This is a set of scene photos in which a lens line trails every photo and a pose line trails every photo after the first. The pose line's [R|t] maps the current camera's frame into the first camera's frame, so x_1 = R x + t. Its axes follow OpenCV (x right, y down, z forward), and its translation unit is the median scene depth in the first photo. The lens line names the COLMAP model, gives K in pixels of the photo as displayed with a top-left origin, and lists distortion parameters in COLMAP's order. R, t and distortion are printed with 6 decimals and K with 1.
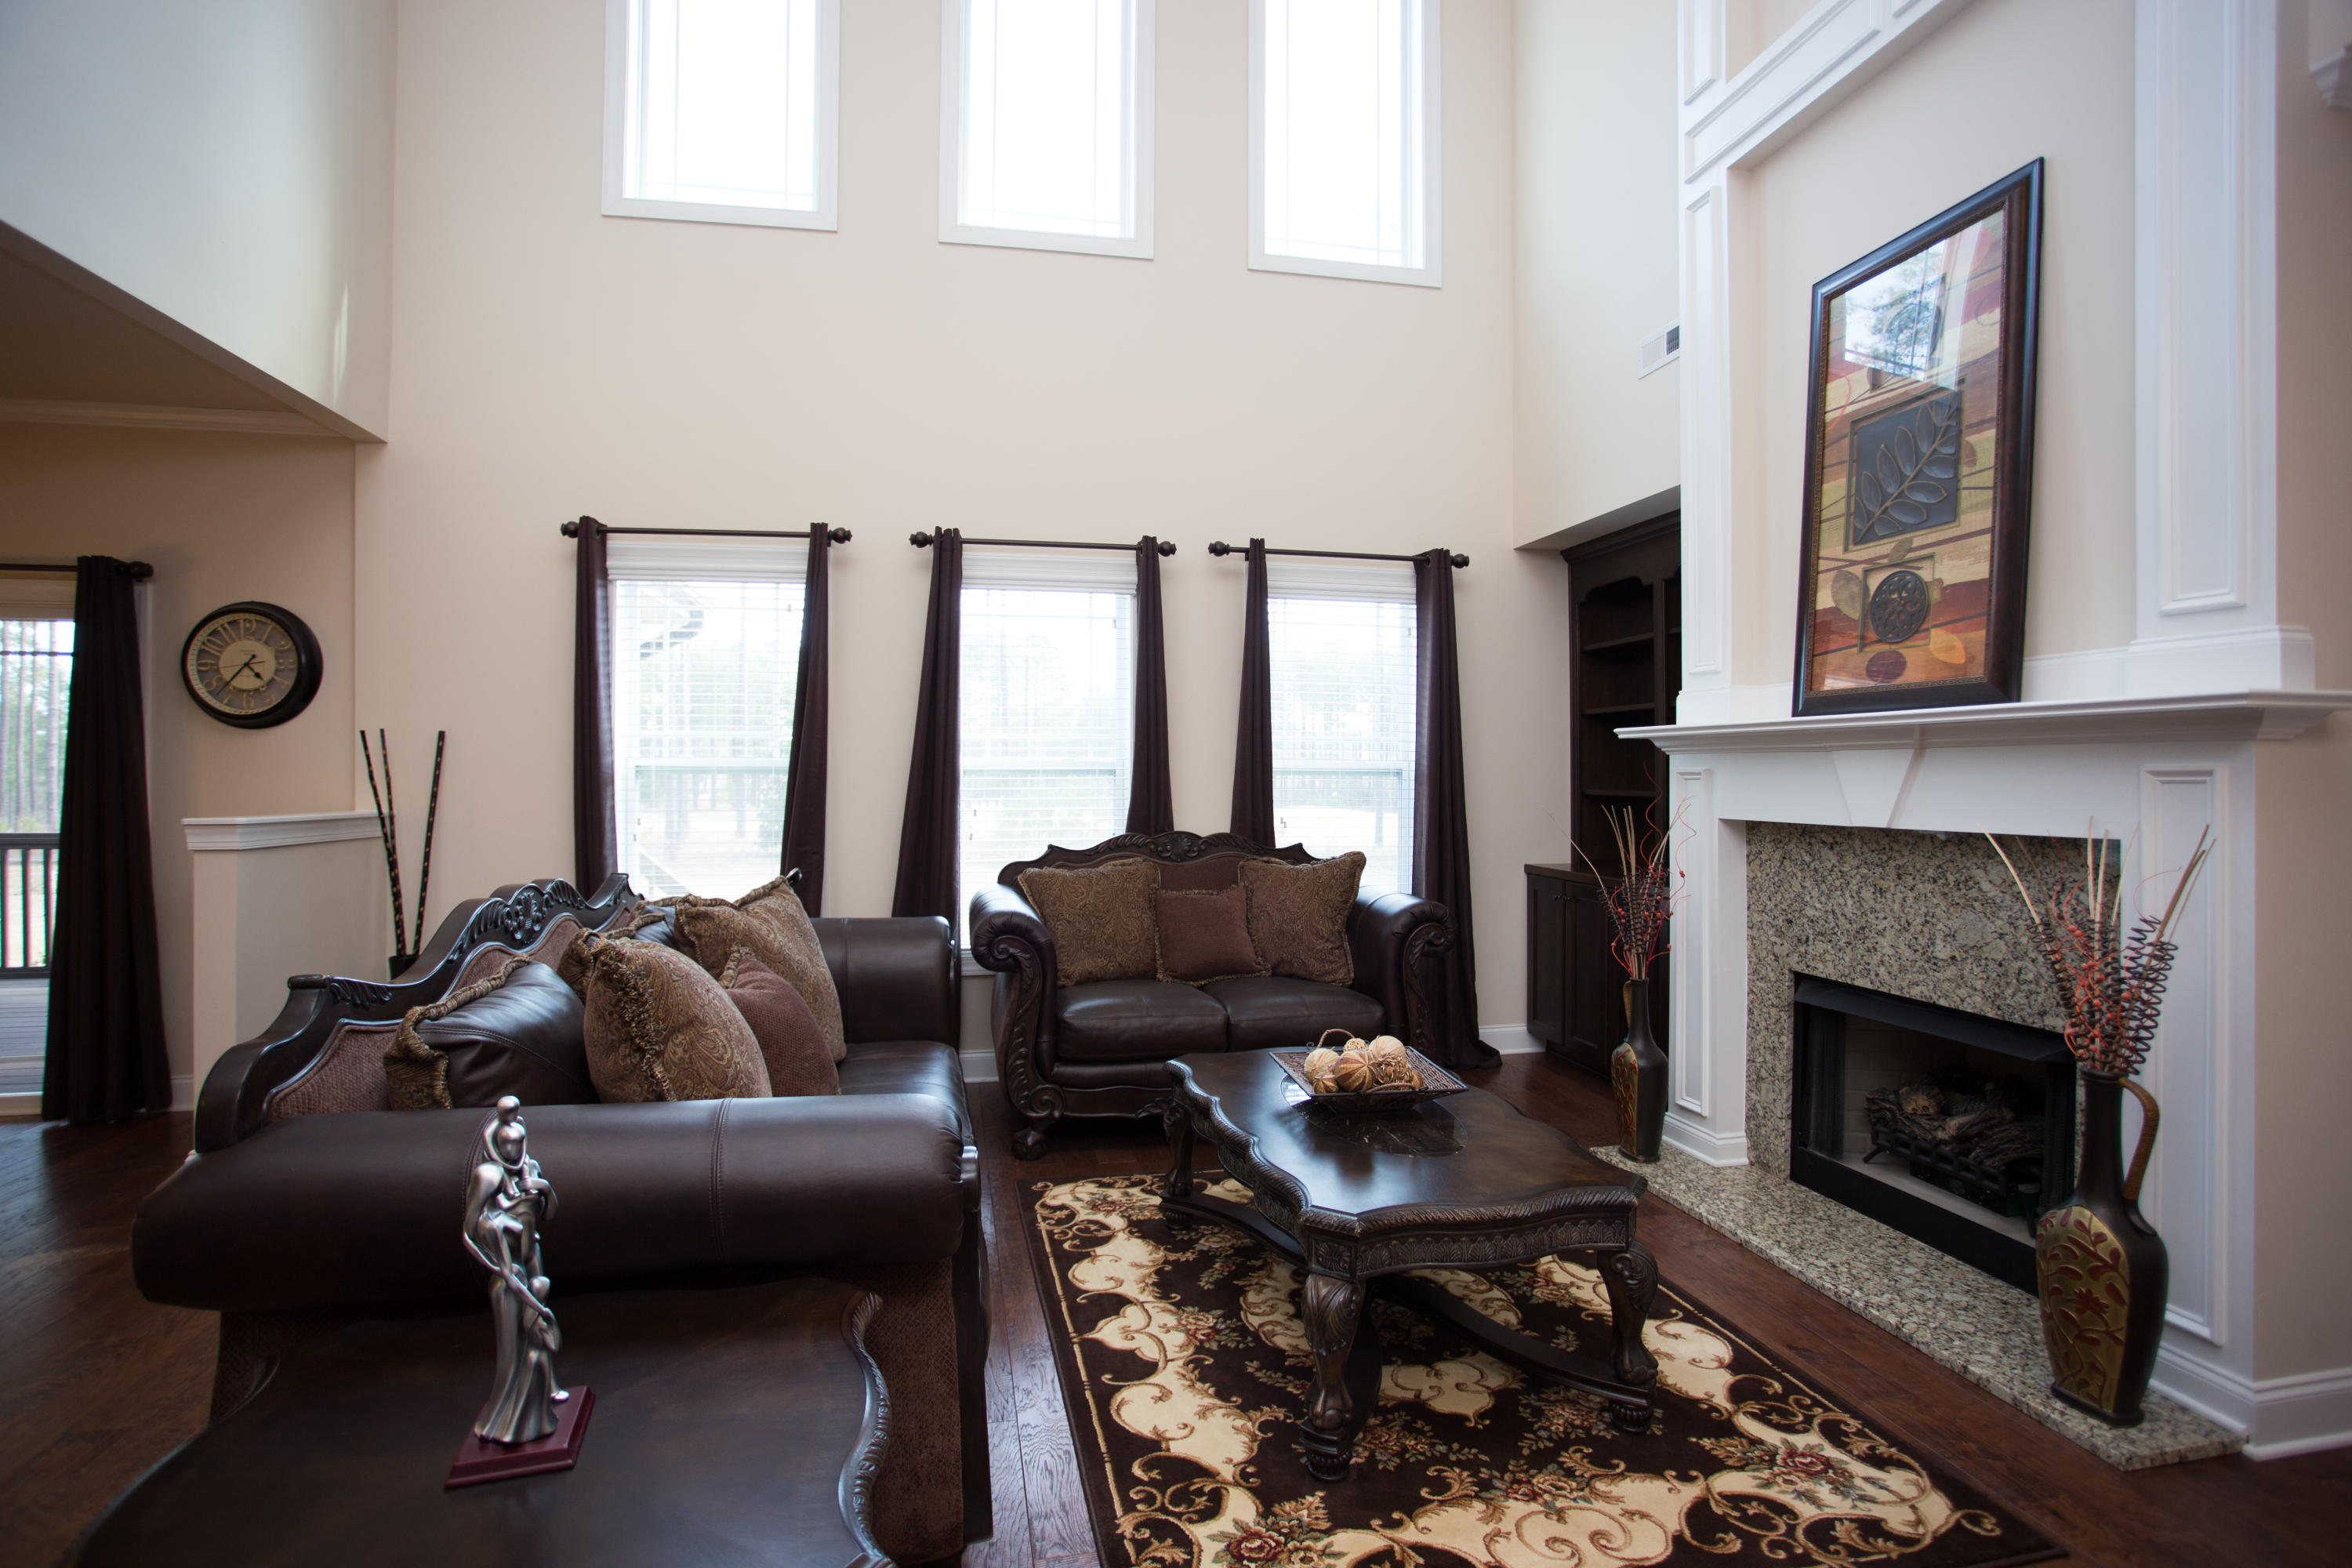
lens RADIAL K [[1136.1, 0, 1176.8], [0, 1136.1, 779.7], [0, 0, 1]] dist [-0.069871, 0.028782]
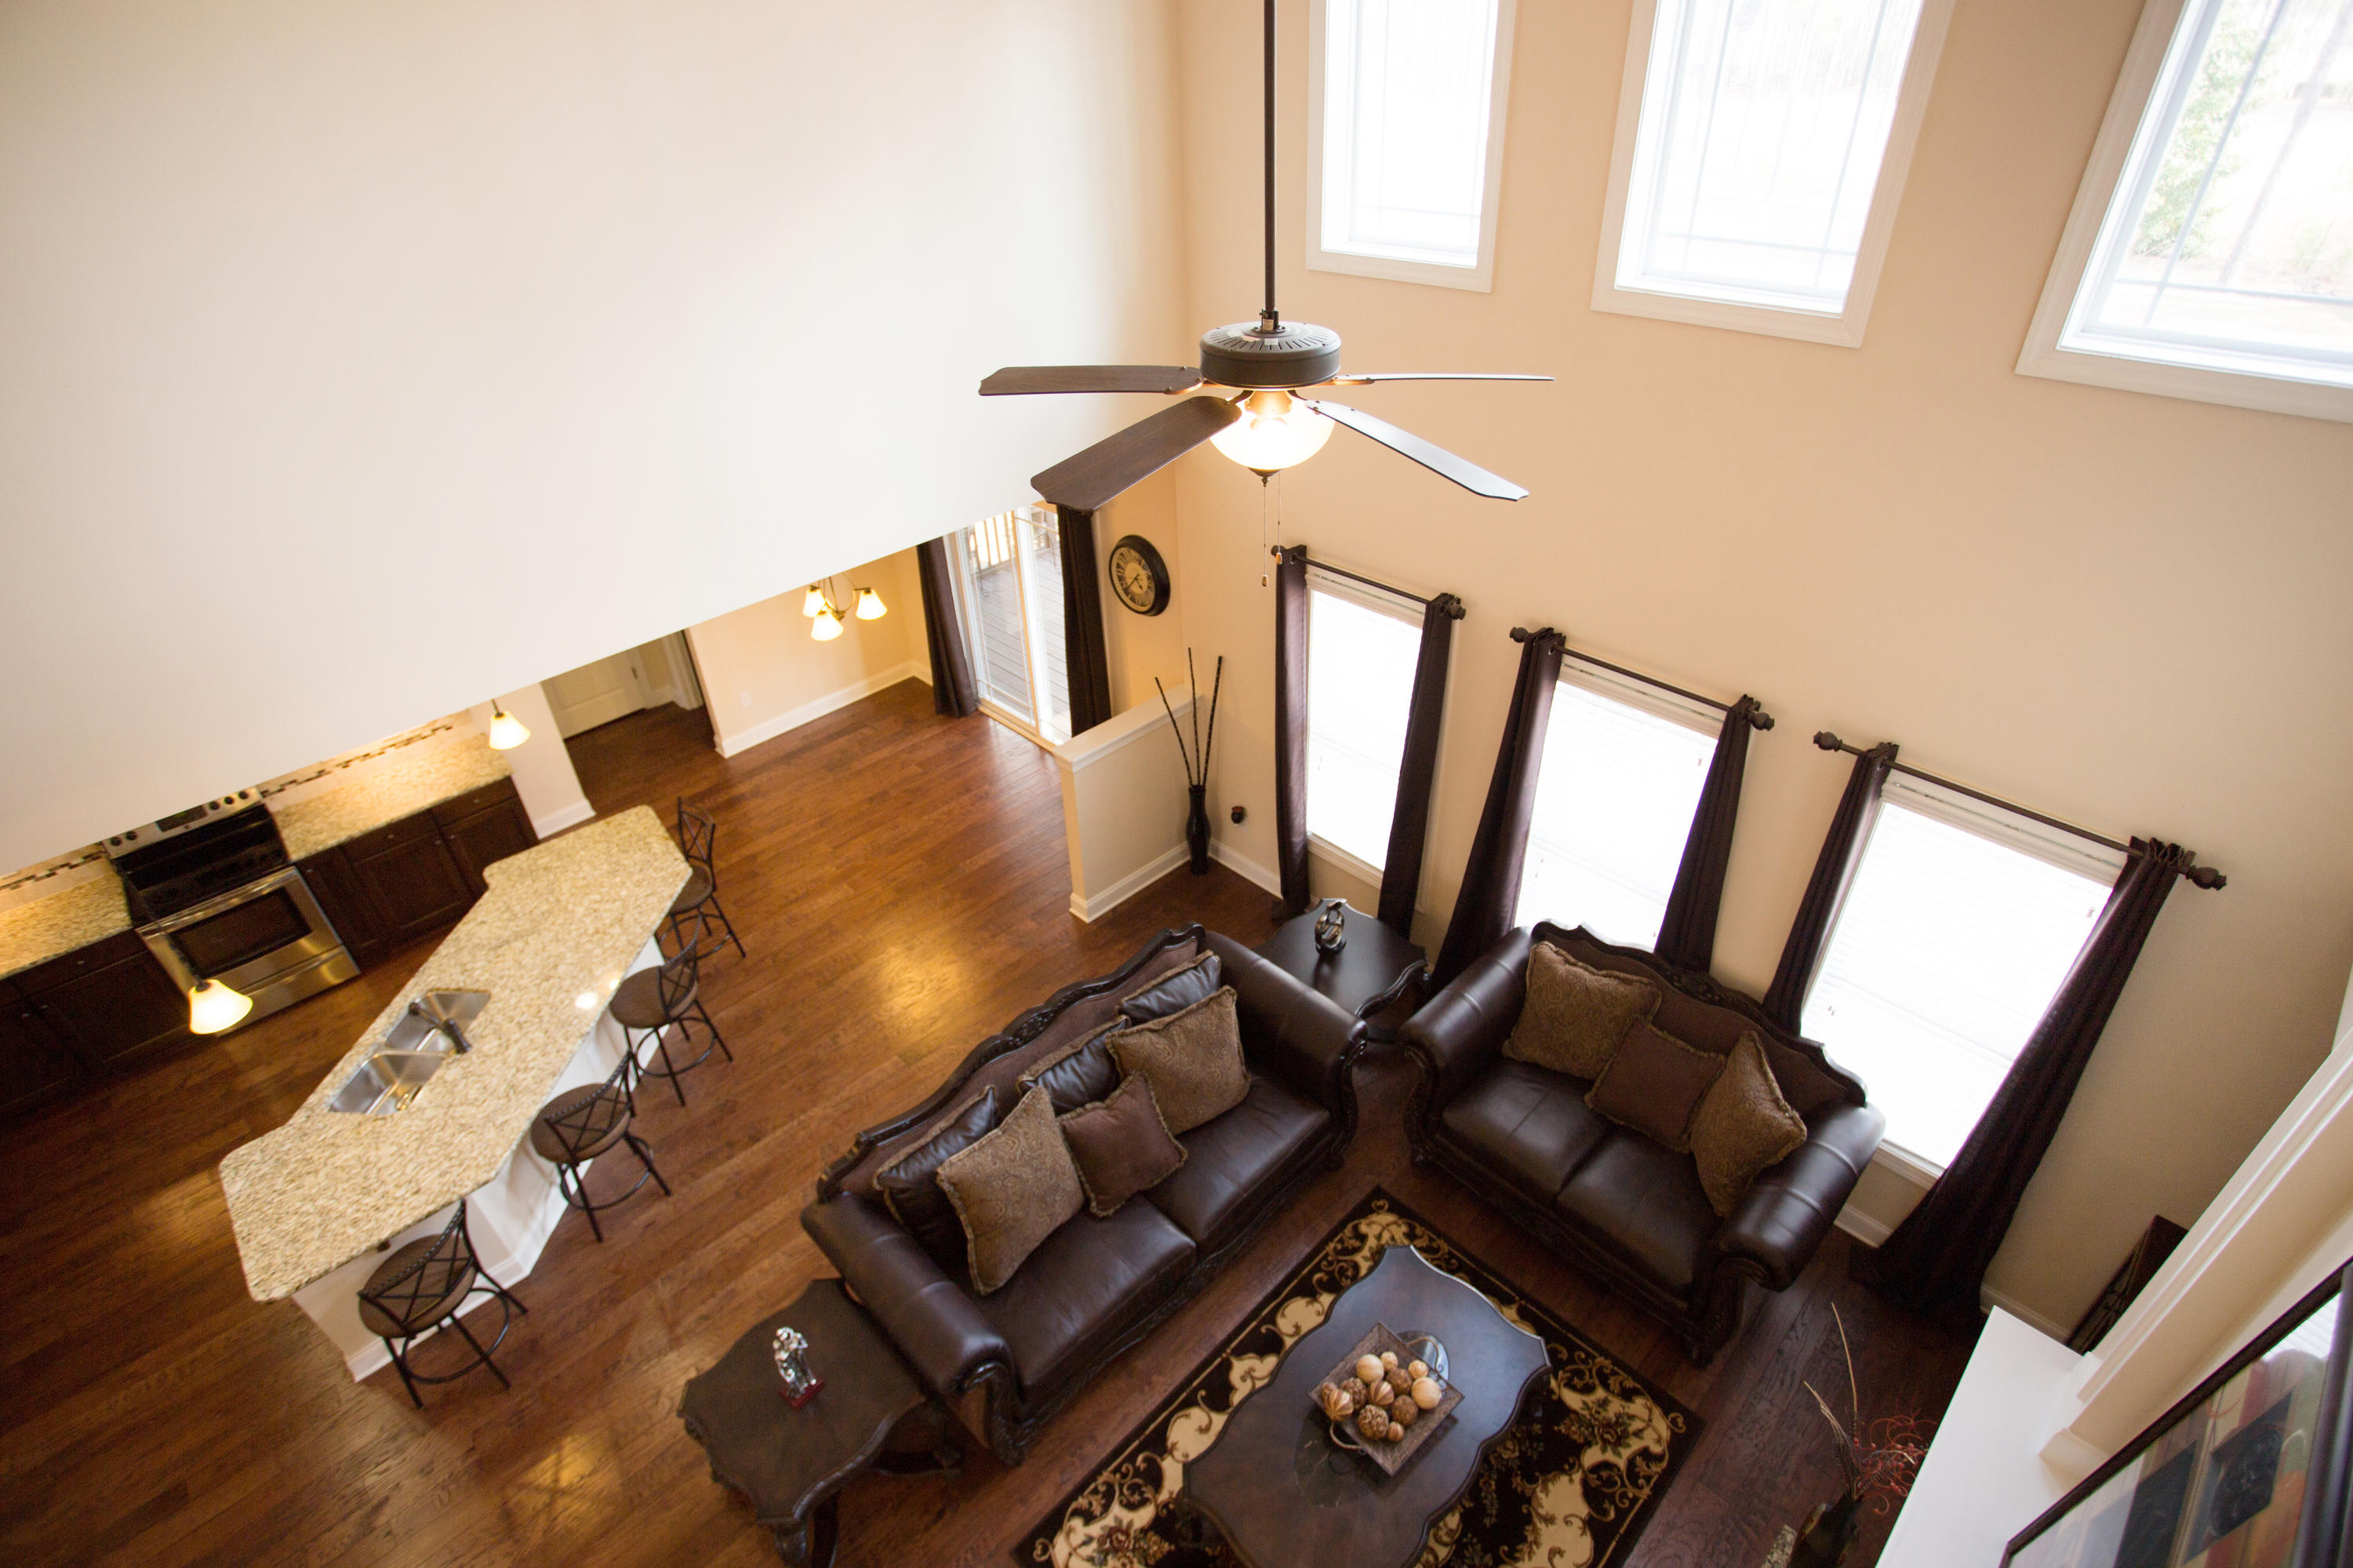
lens RADIAL K [[1136.6, 0, 1177.3], [0, 1136.6, 779.7], [0, 0, 1]] dist [-0.069871, 0.028782]
pose [[0.534020, 0.453495, -0.713558, 0.566776], [0.038488, 0.830062, 0.556341, -0.979597], [0.844595, -0.324561, 0.425816, 0.376358]]
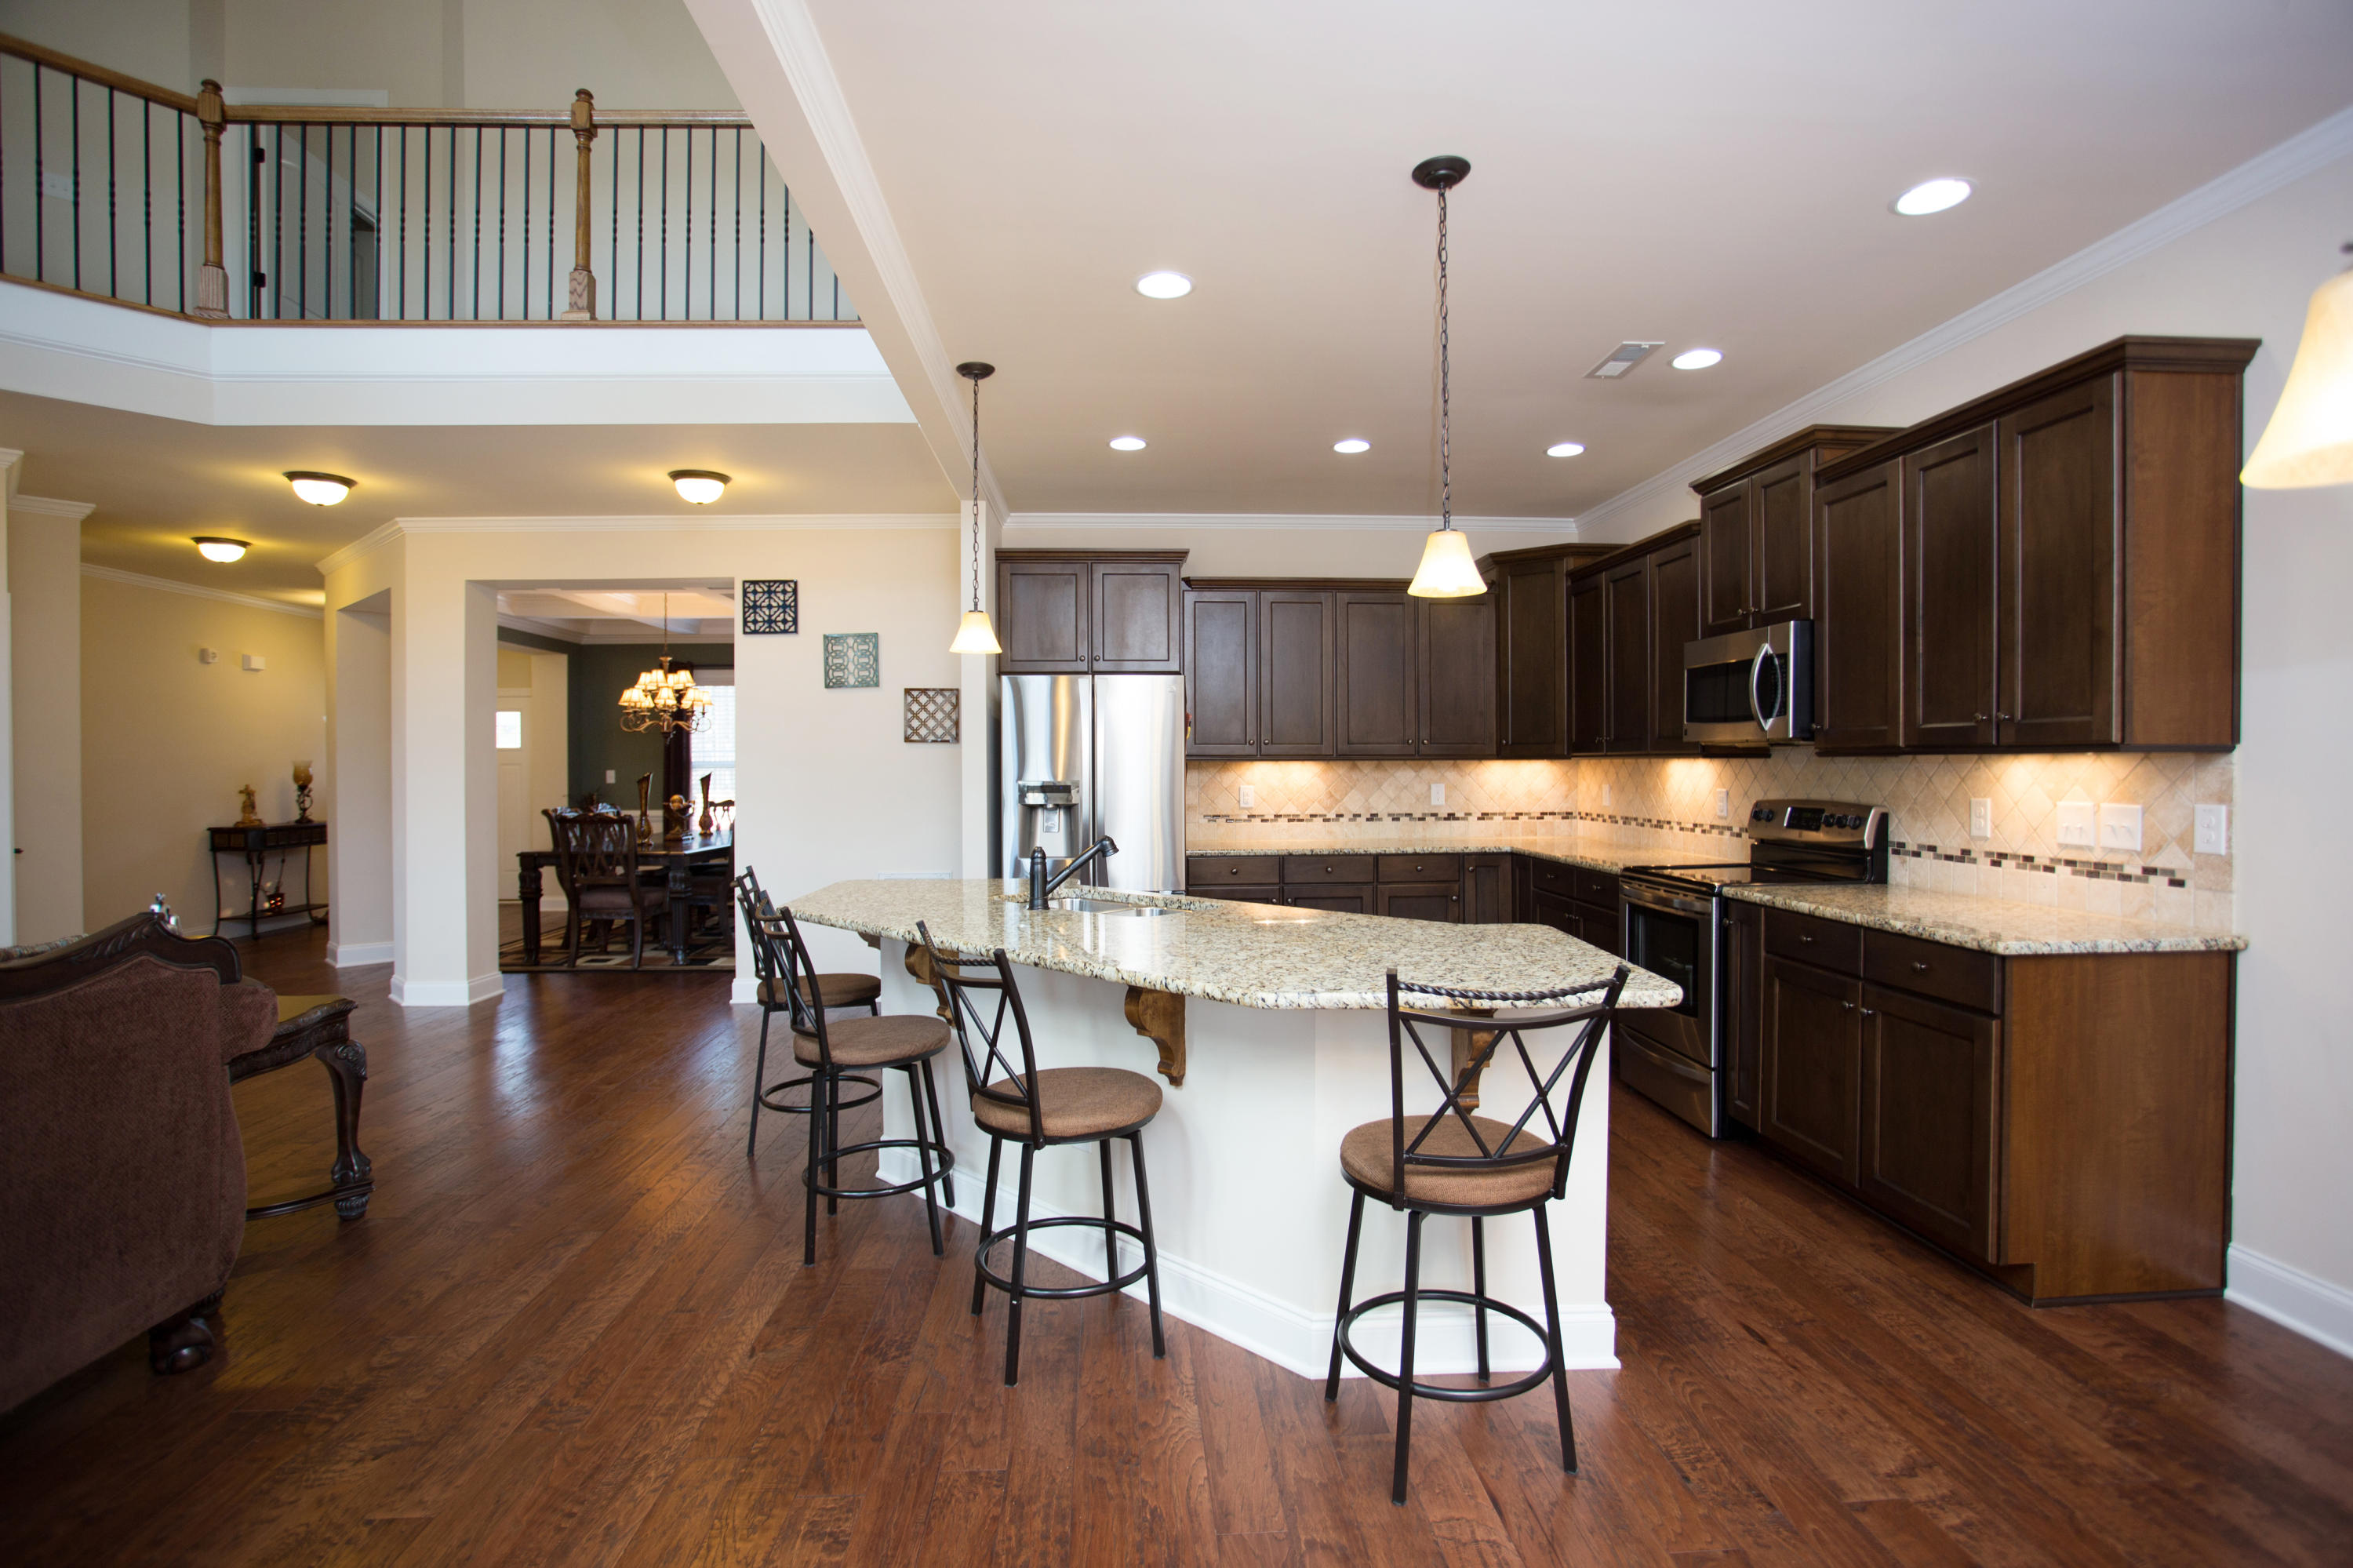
lens RADIAL K [[1136.6, 0, 1177.3], [0, 1136.6, 779.7], [0, 0, 1]] dist [-0.069871, 0.028782]
pose [[-0.989691, 0.002007, 0.143205, -1.139557], [0.004178, 0.999881, 0.014861, -0.005603], [-0.143159, 0.015306, -0.989581, 1.089894]]
